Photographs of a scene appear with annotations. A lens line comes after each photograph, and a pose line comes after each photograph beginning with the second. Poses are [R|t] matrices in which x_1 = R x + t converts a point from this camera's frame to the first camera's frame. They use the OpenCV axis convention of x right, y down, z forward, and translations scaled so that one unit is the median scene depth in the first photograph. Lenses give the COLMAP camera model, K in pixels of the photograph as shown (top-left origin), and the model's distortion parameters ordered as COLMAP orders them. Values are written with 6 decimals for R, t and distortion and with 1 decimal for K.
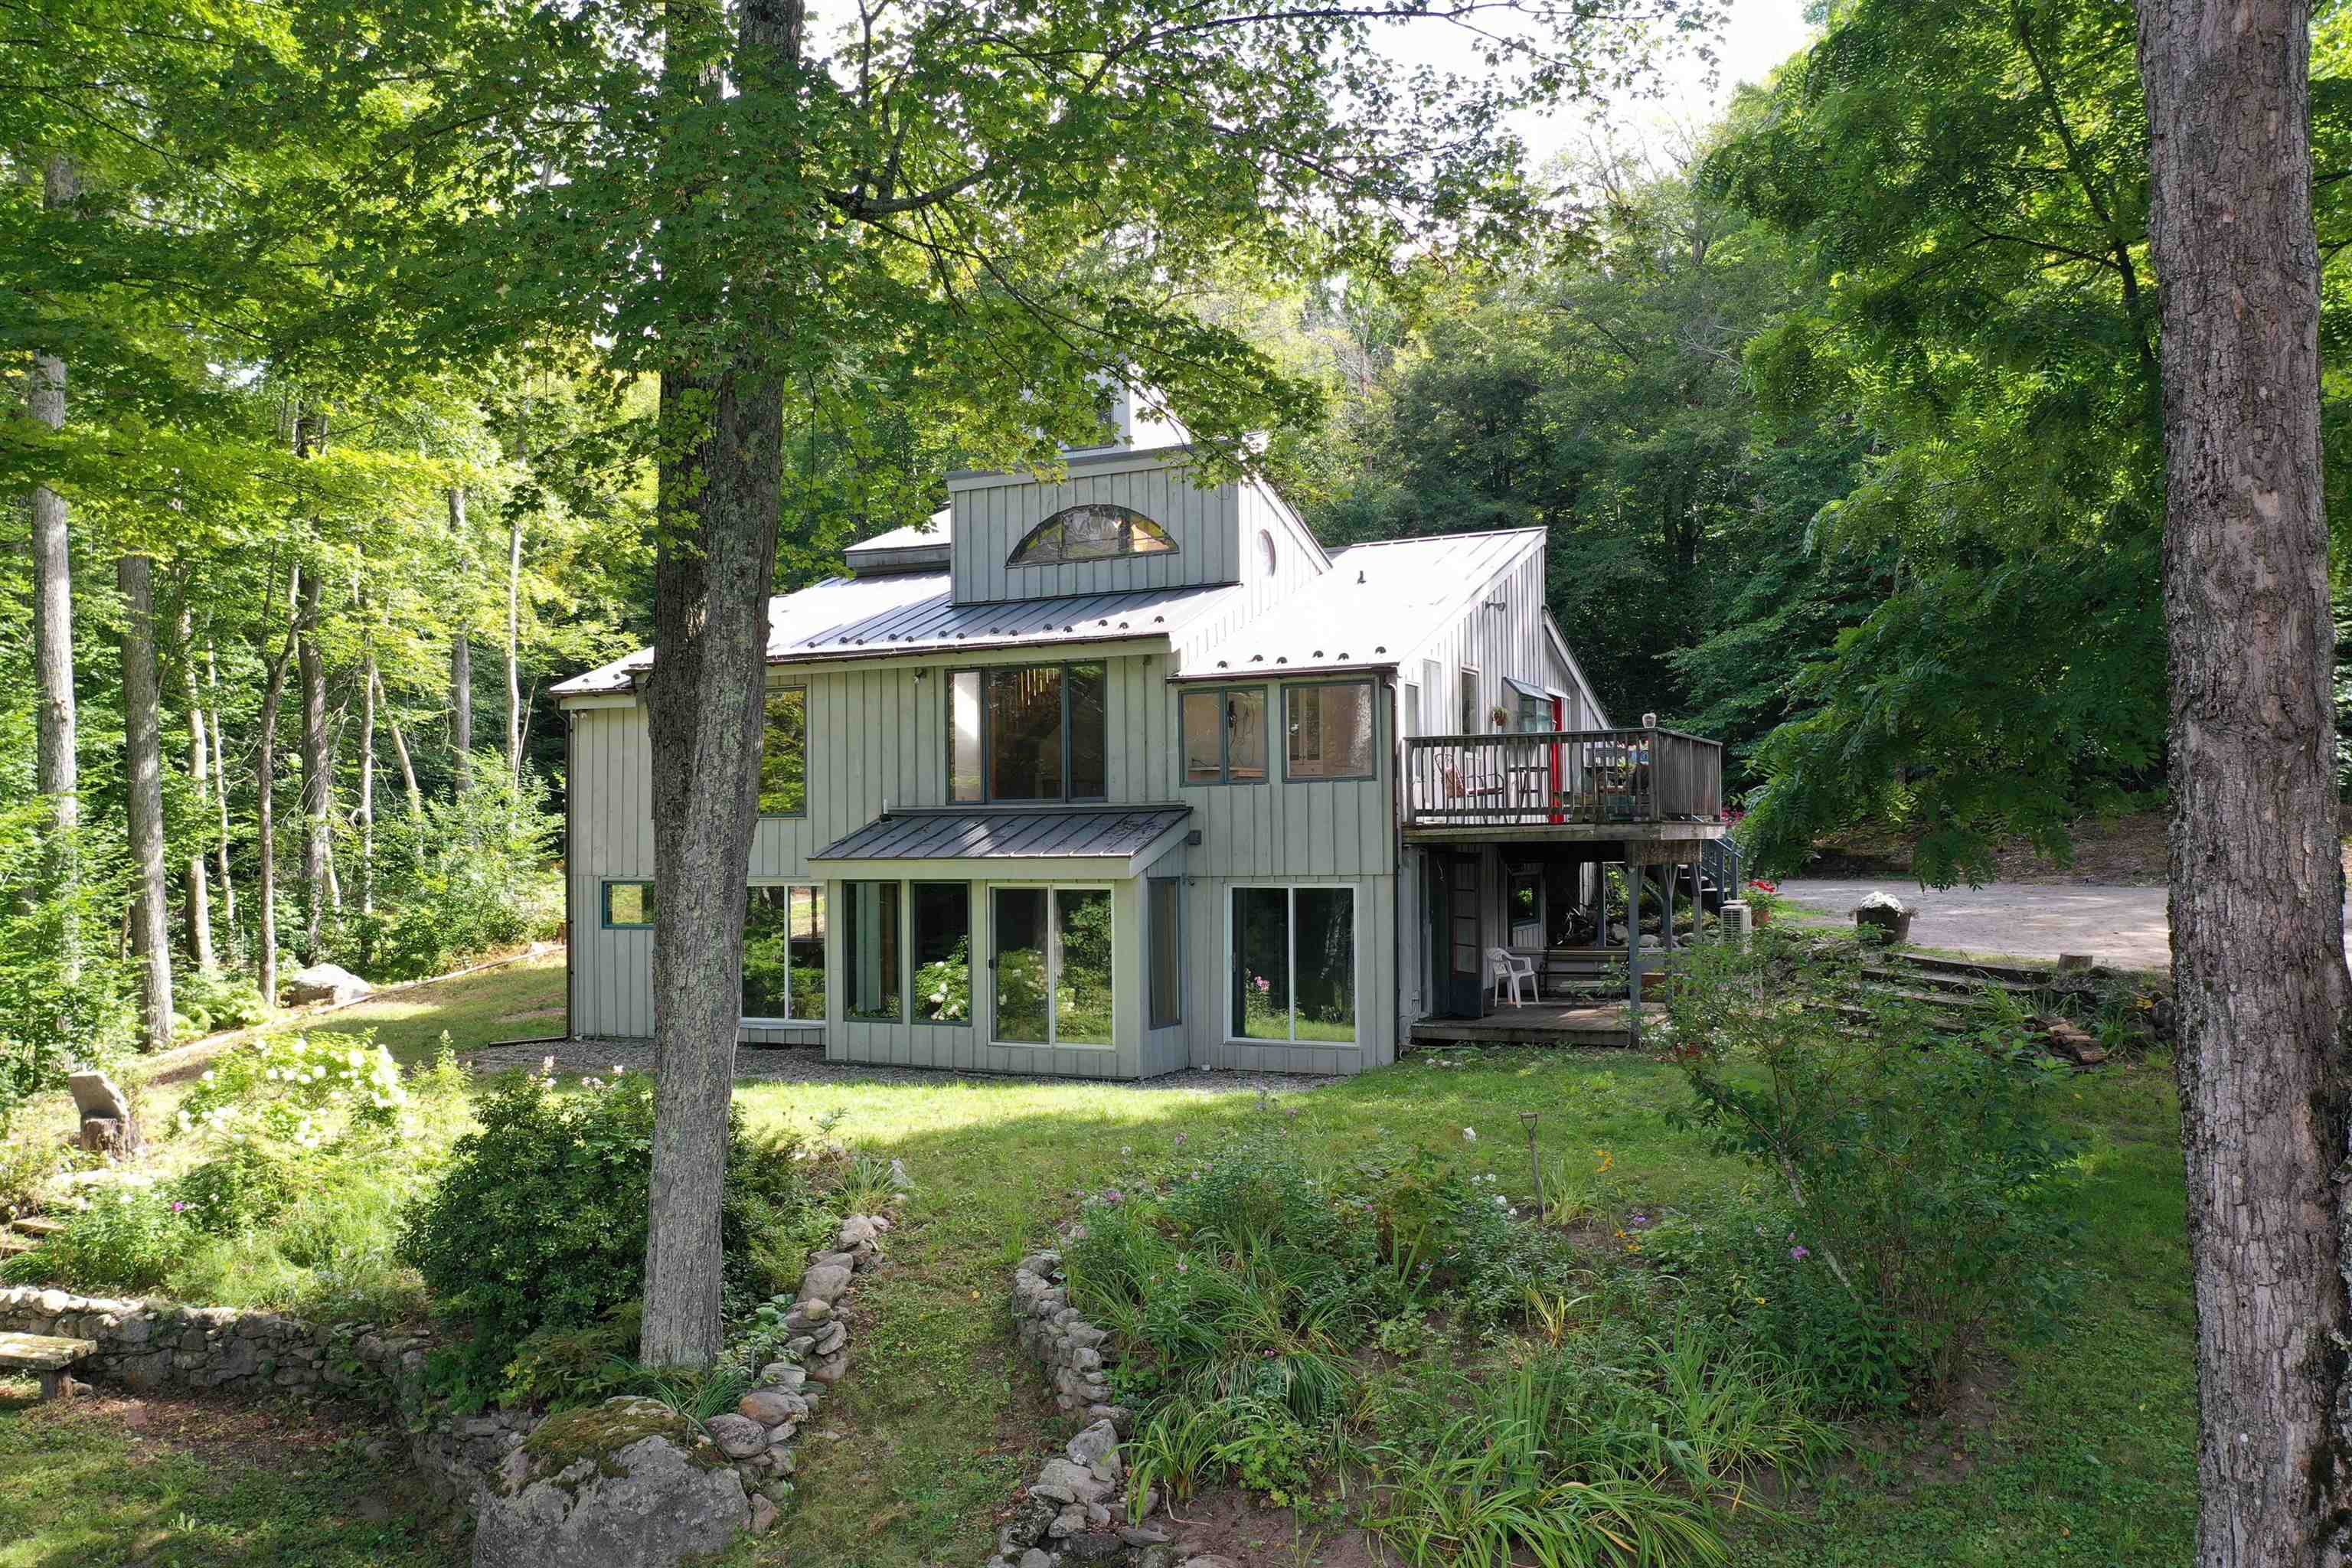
lens RADIAL K [[1856.0, 0, 1176.2], [0, 1856.0, 778.5], [0, 0, 1]] dist [-0.010949, 0.013950]
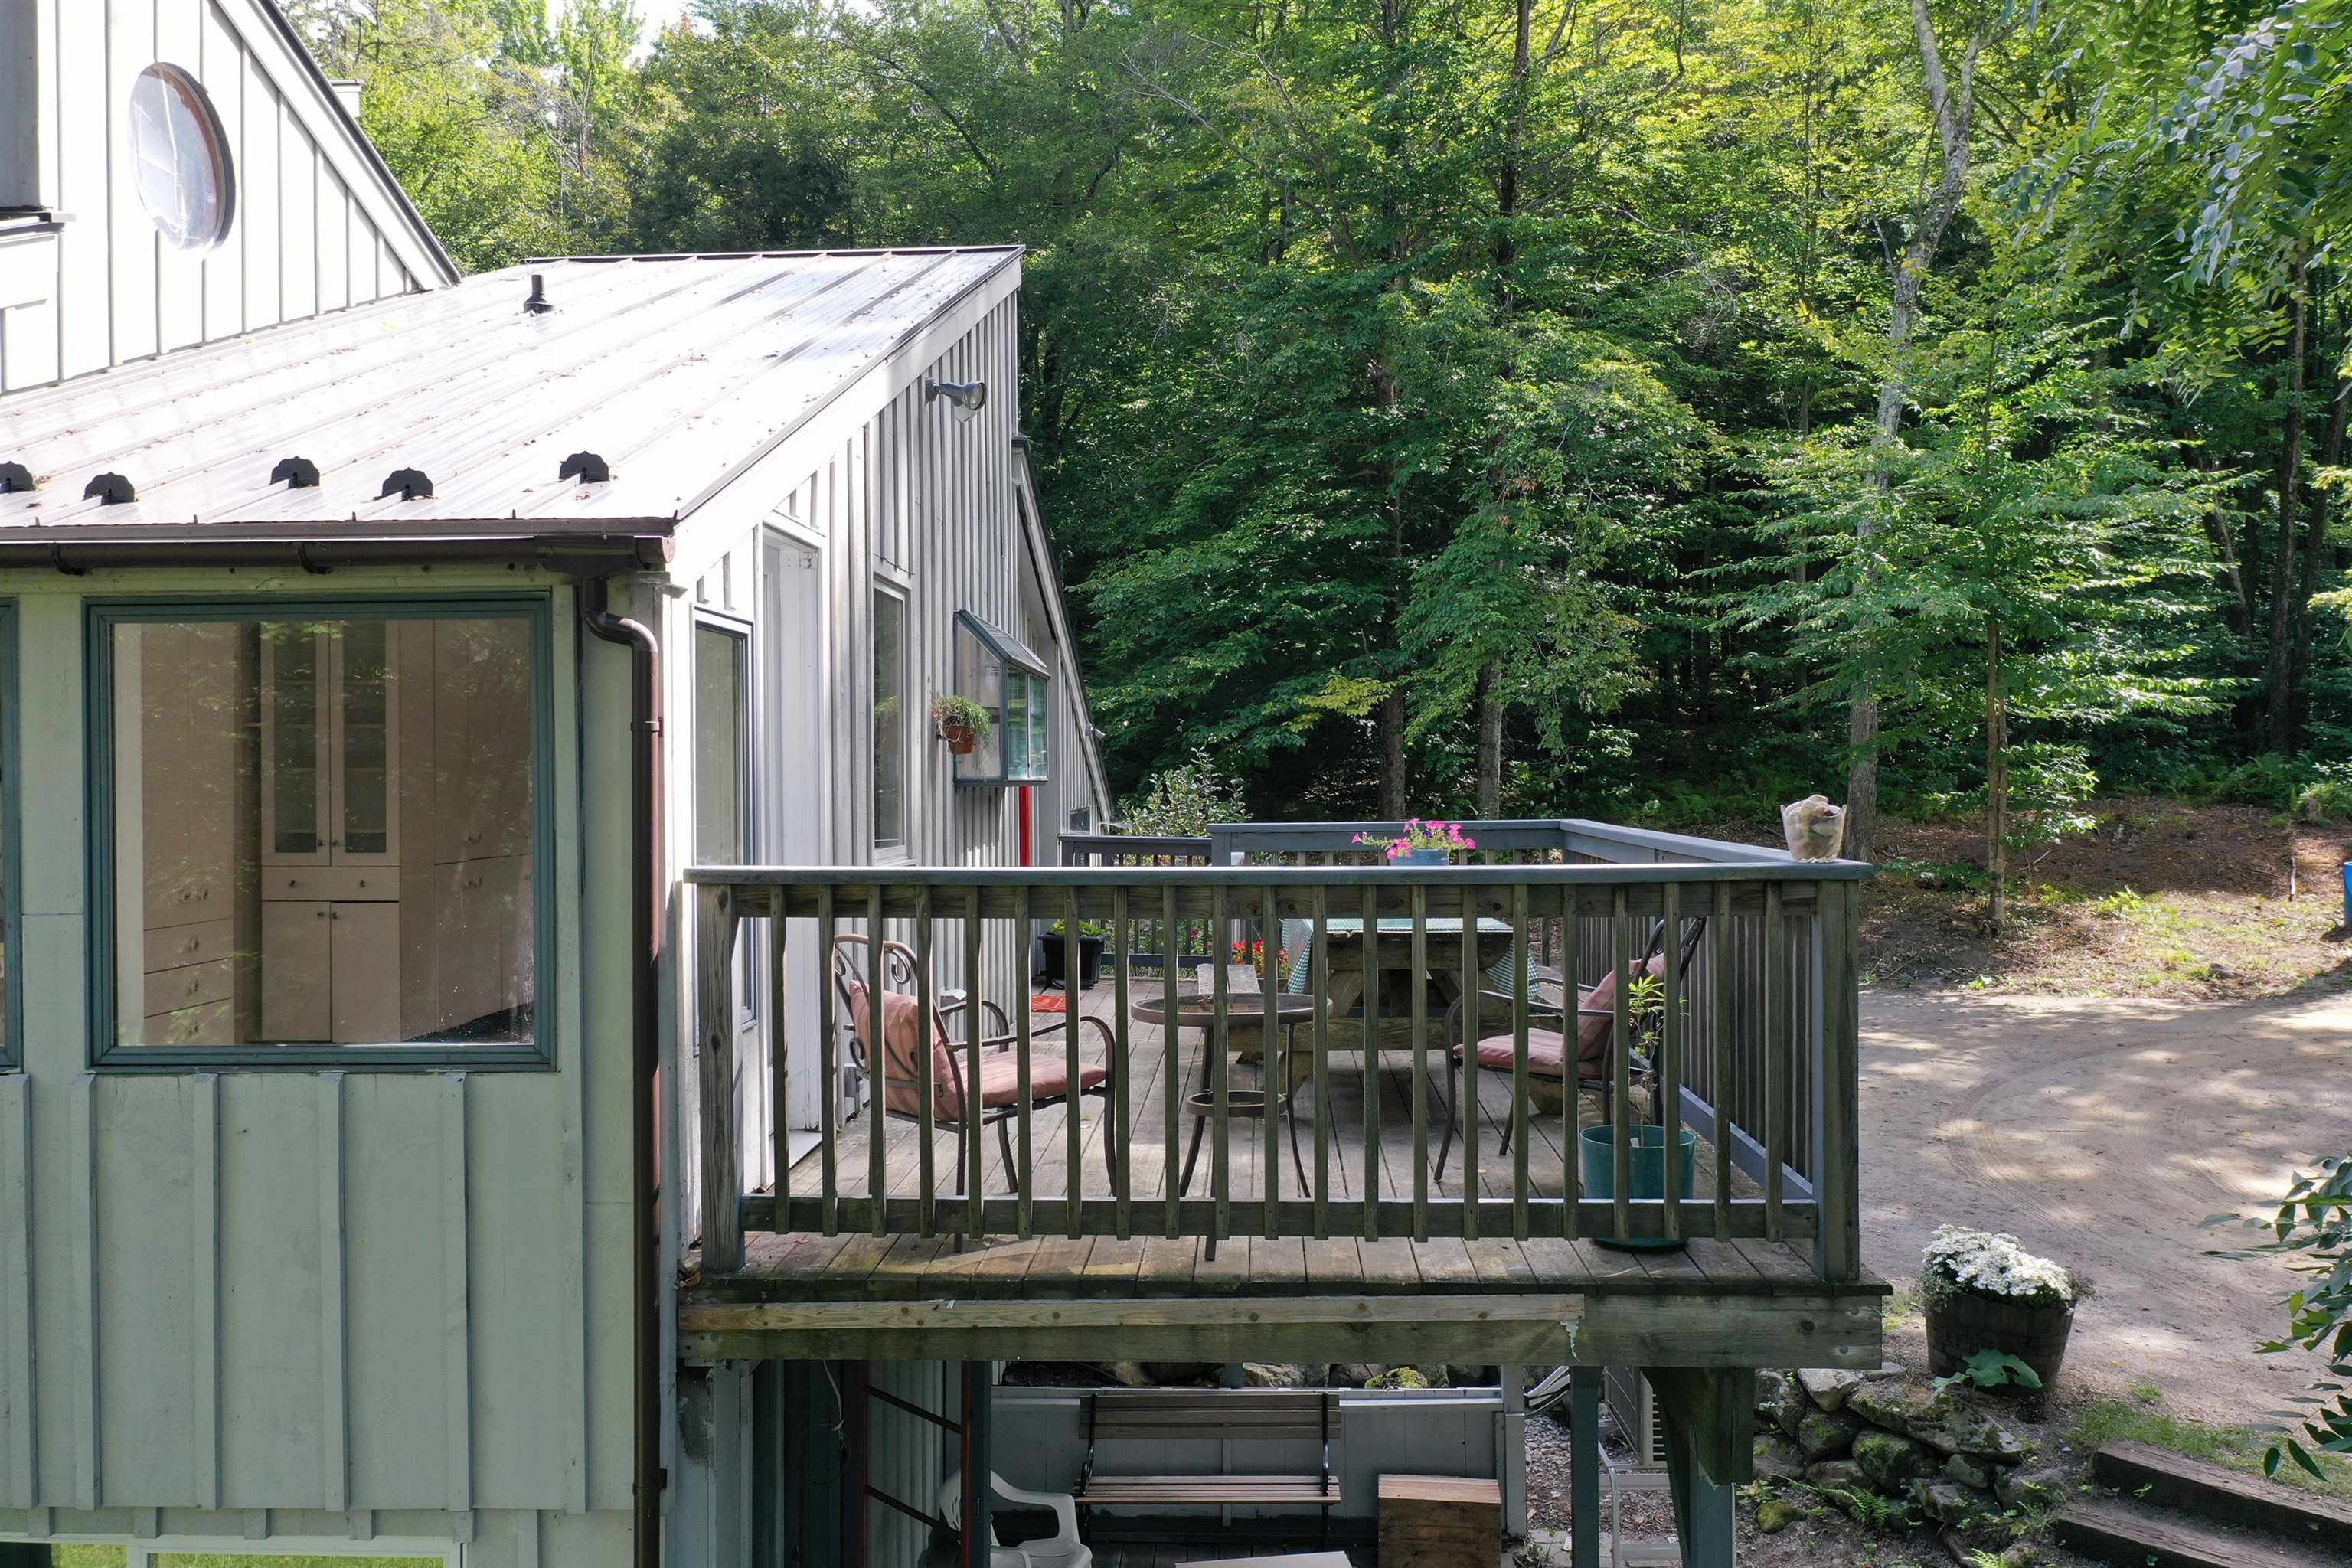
lens RADIAL K [[1856.0, 0, 1171.4], [0, 1856.0, 788.6], [0, 0, 1]] dist [-0.010949, 0.013950]
pose [[0.919277, 0.002999, 0.393599, 0.084843], [-0.017988, 0.999246, 0.034398, -0.038101], [-0.393199, -0.038702, 0.918638, 0.742652]]
